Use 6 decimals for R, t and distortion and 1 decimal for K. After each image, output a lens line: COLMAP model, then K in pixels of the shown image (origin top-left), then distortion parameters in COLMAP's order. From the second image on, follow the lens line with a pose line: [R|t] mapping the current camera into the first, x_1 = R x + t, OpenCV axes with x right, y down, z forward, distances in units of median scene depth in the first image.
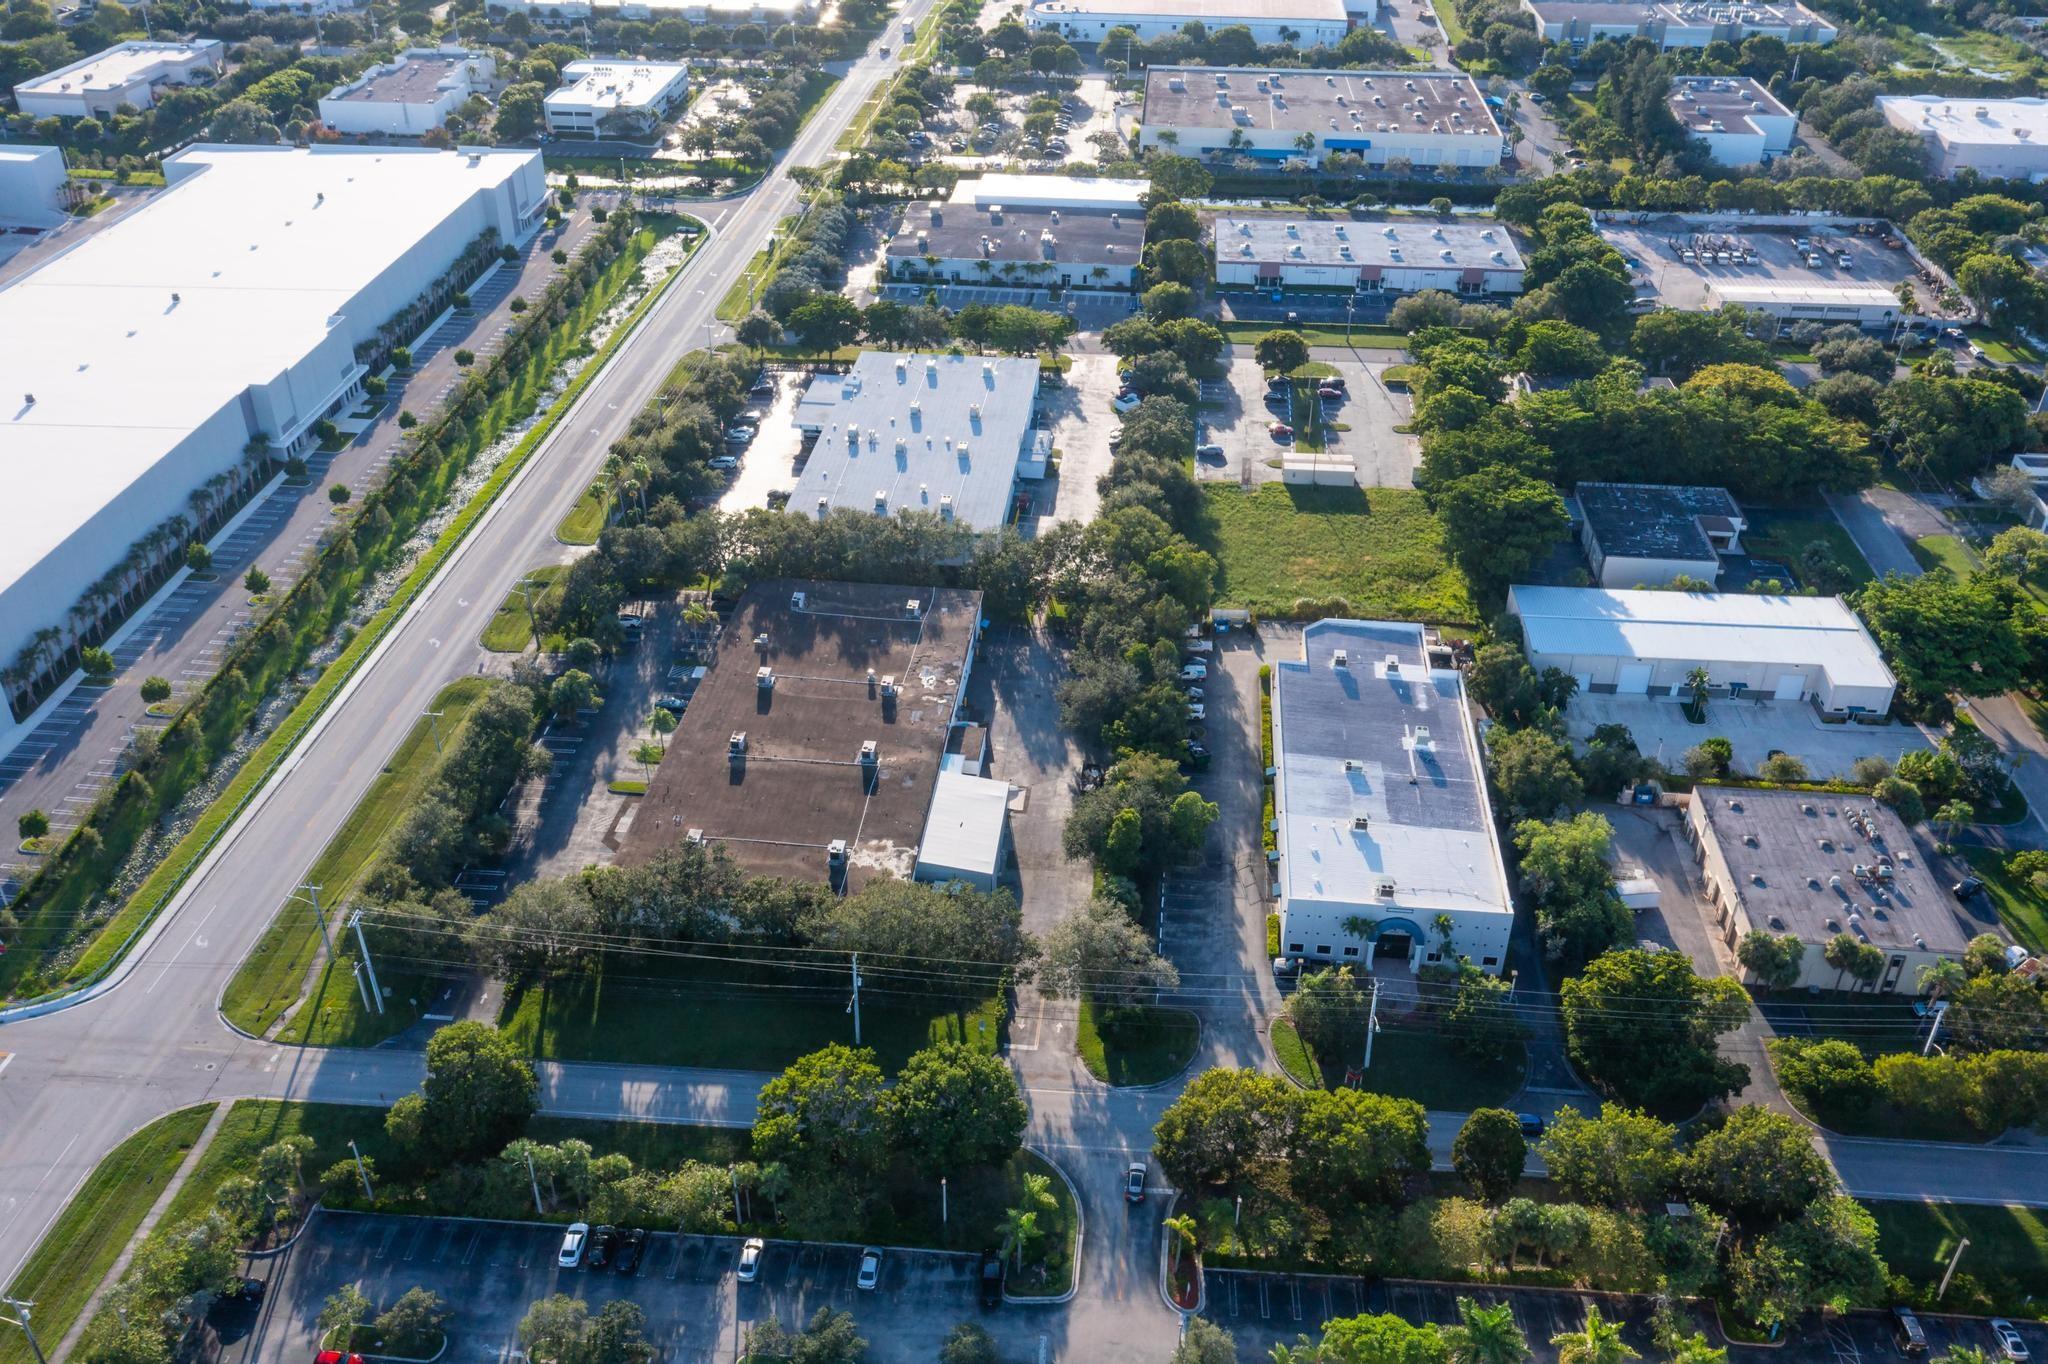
lens RADIAL K [[1694.2, 0, 1024.0], [0, 1694.2, 682.0], [0, 0, 1]] dist [0.005711, 0.015857]
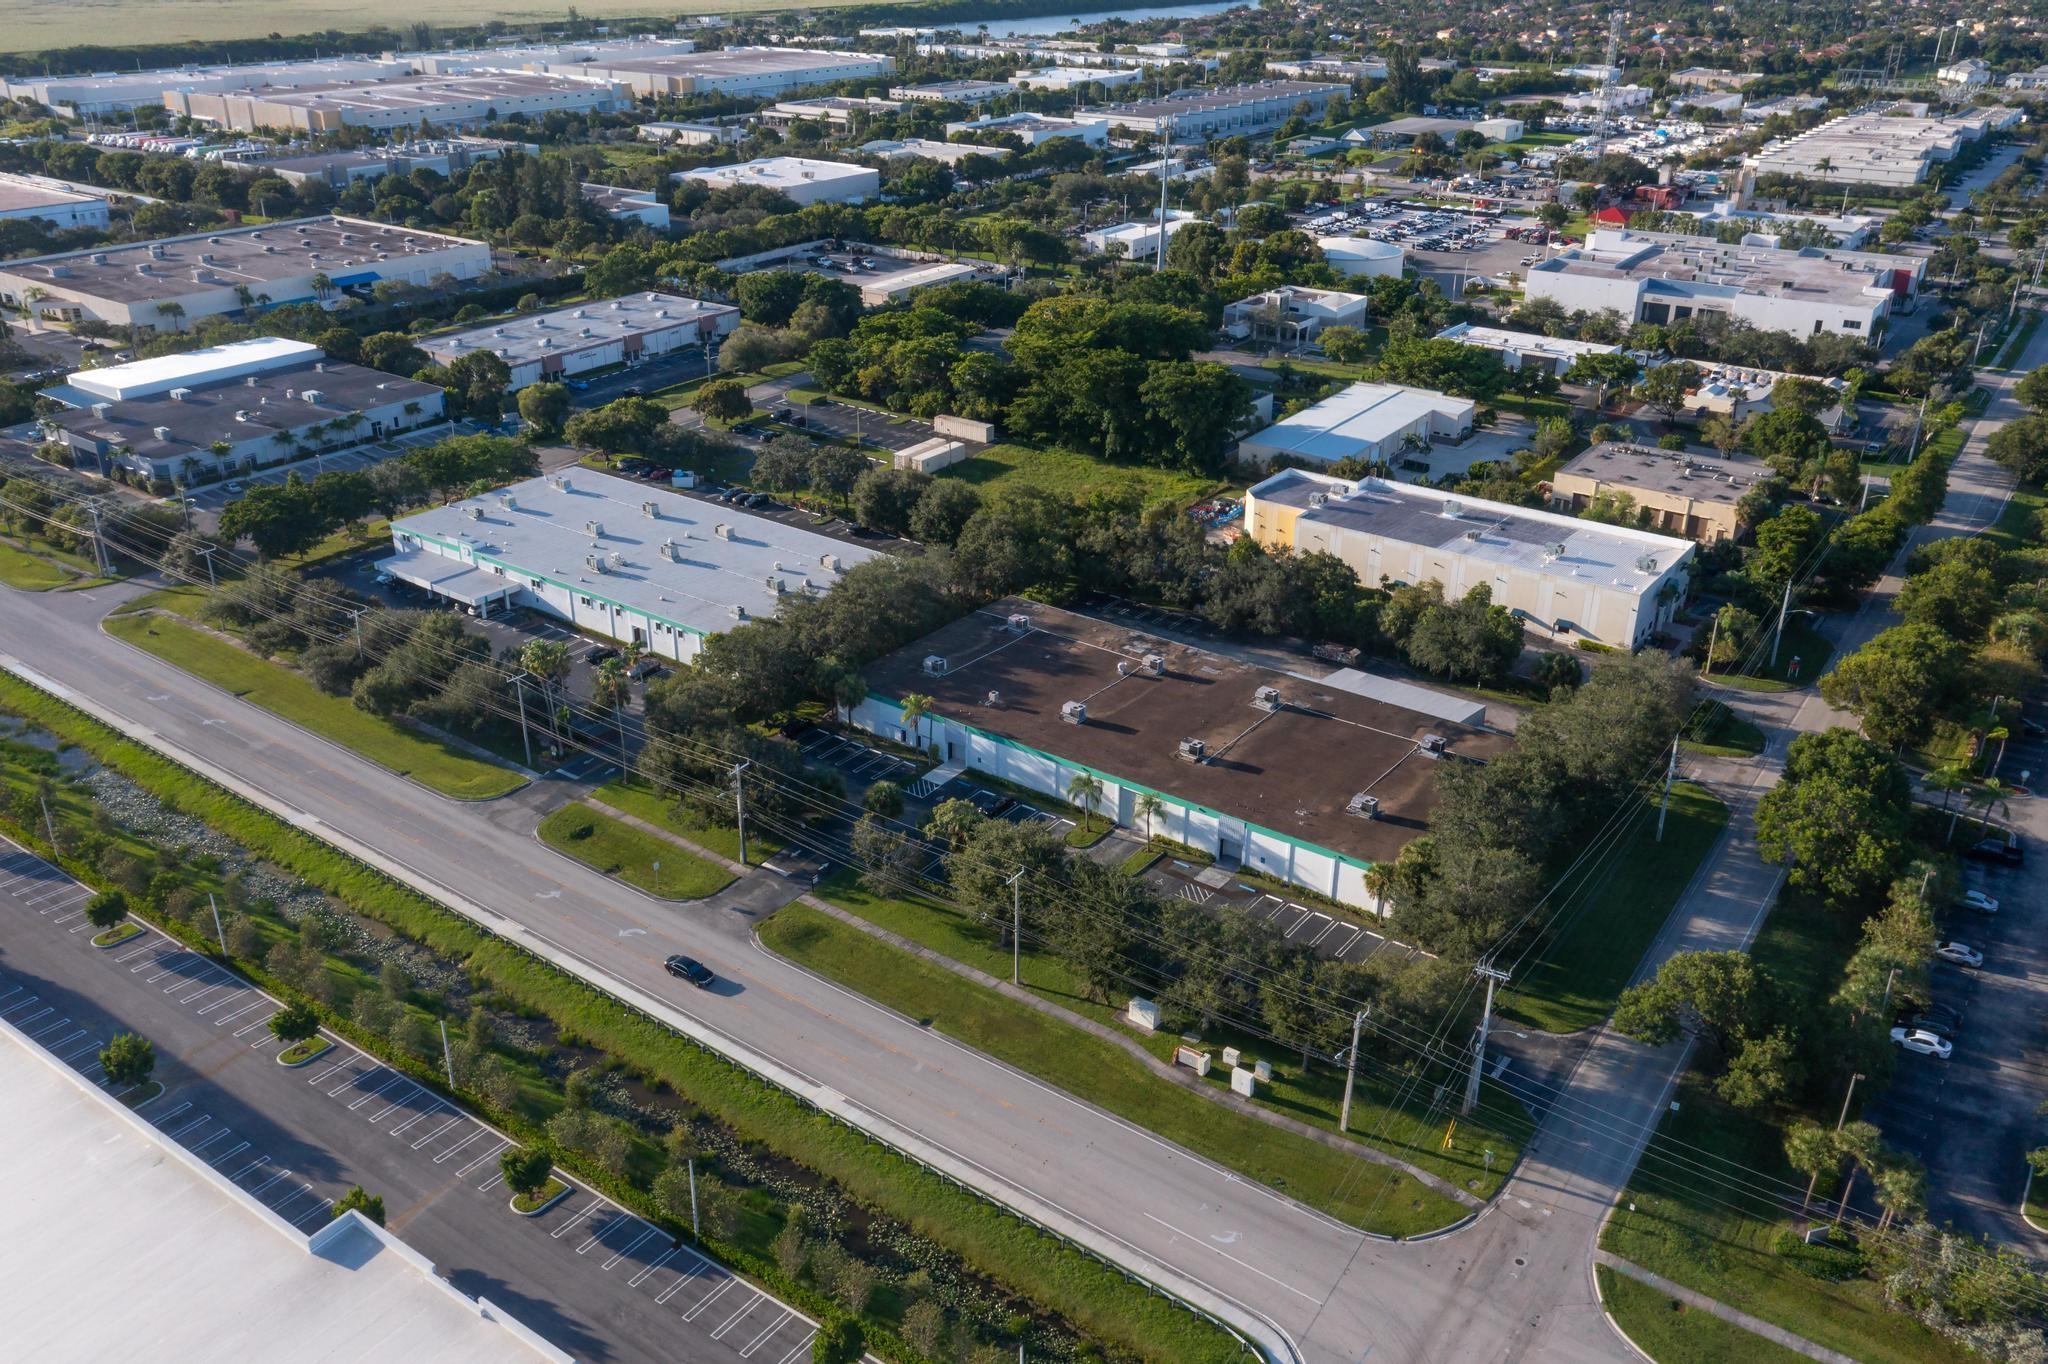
lens RADIAL K [[1634.6, 0, 1024.0], [0, 1634.6, 682.0], [0, 0, 1]] dist [0.004655, 0.009446]
pose [[0.510905, -0.370301, 0.775792, -0.508732], [0.462303, 0.879206, 0.115208, -0.078161], [-0.724742, 0.299791, 0.620382, 0.328253]]
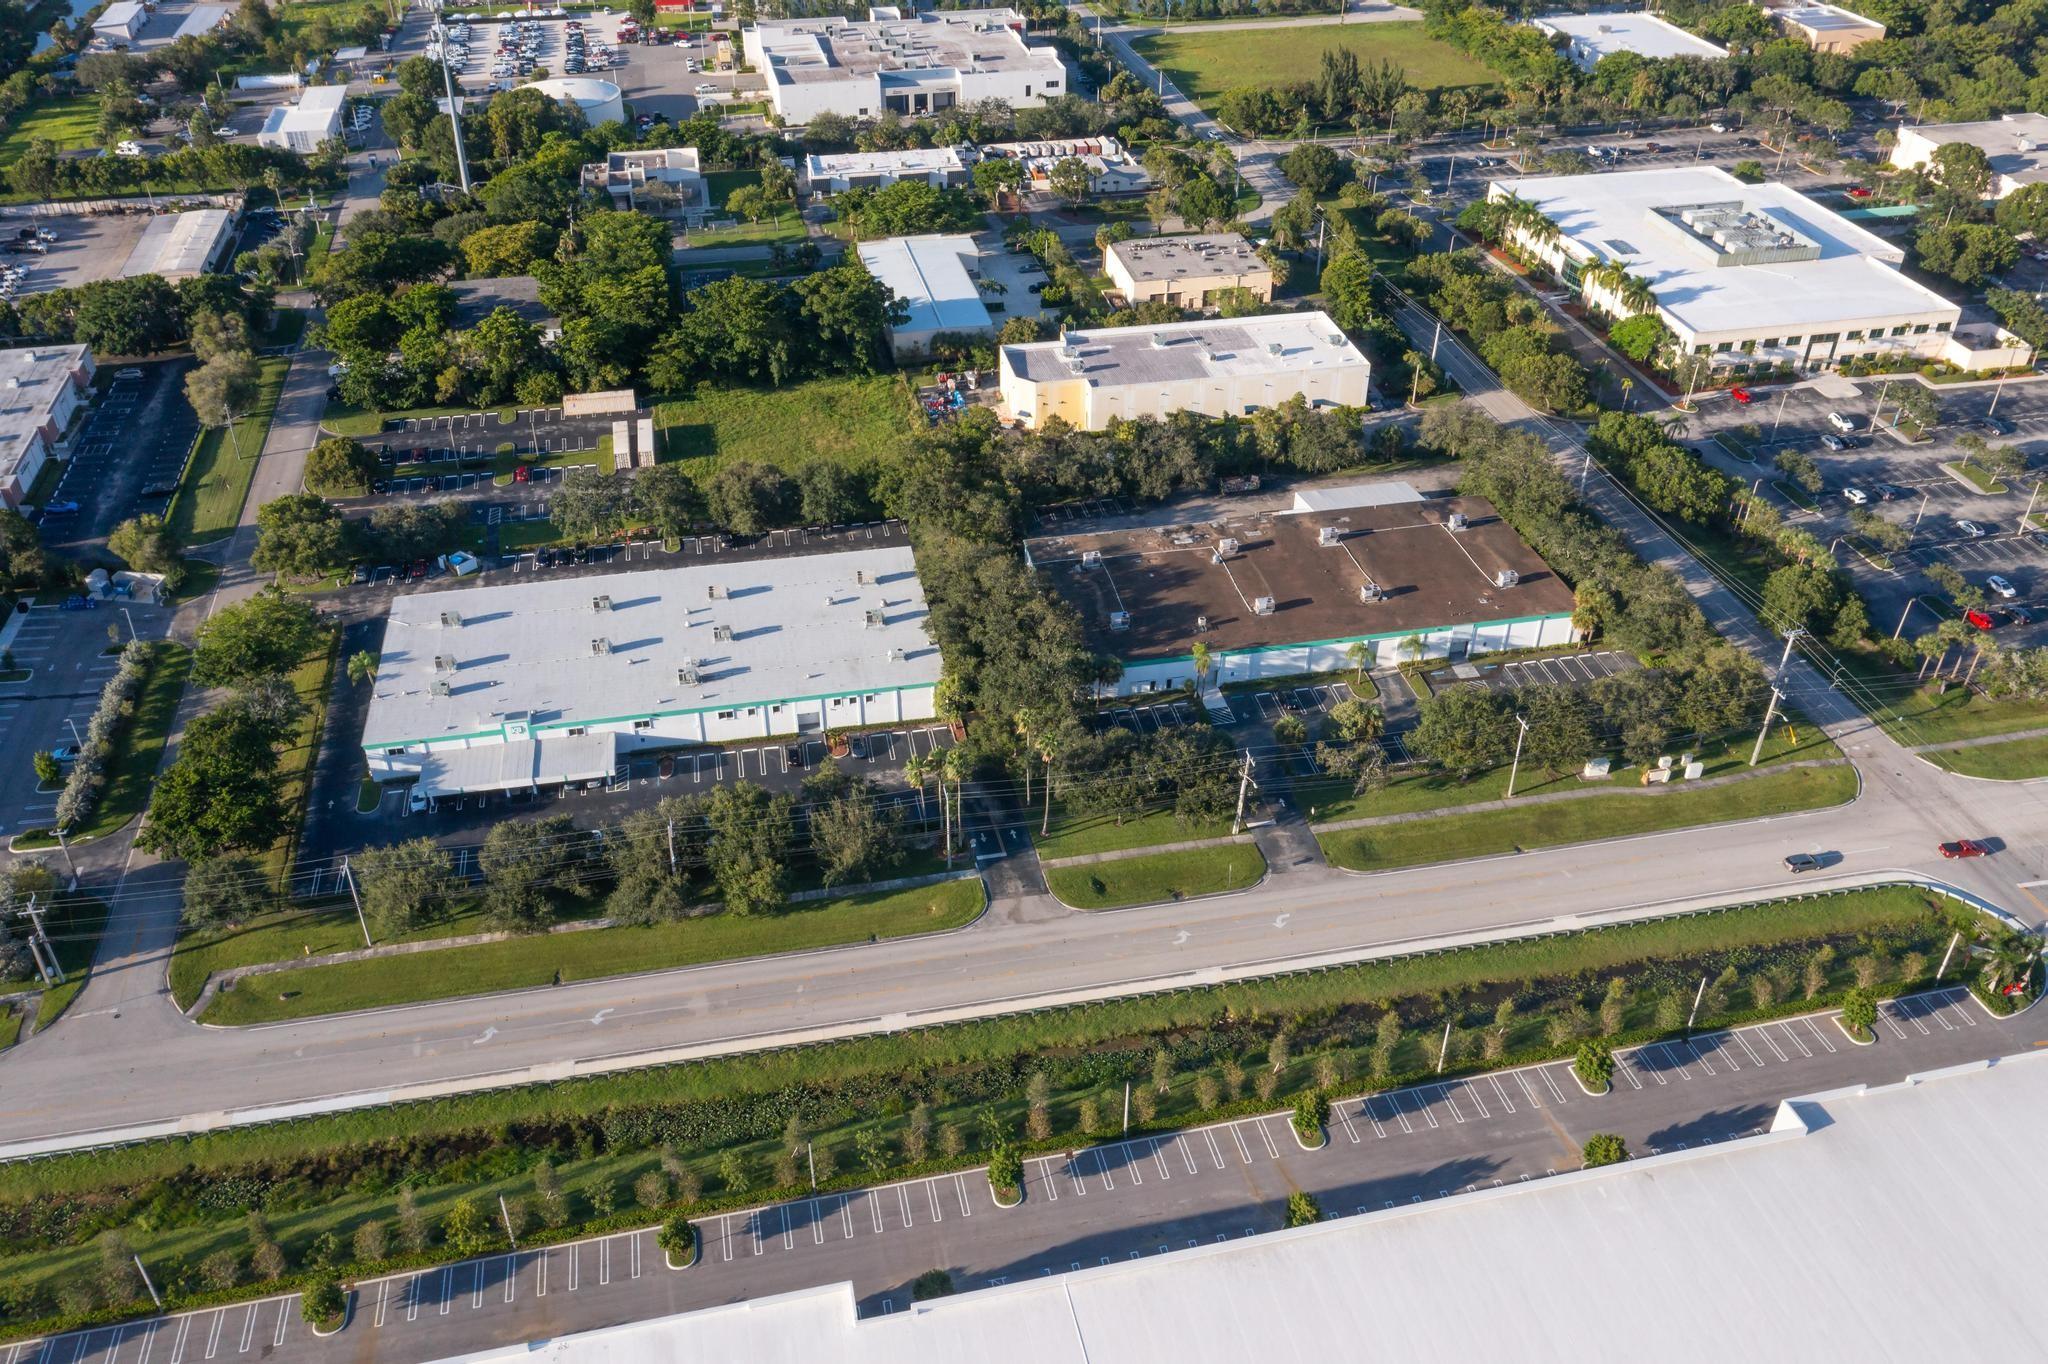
lens RADIAL K [[1634.6, 0, 1024.0], [0, 1634.6, 682.0], [0, 0, 1]] dist [0.004655, 0.009446]
pose [[-0.303034, -0.554047, 0.775372, -0.580548], [0.504420, 0.597055, 0.623768, -0.431544], [-0.808537, 0.580136, 0.098544, 0.677206]]
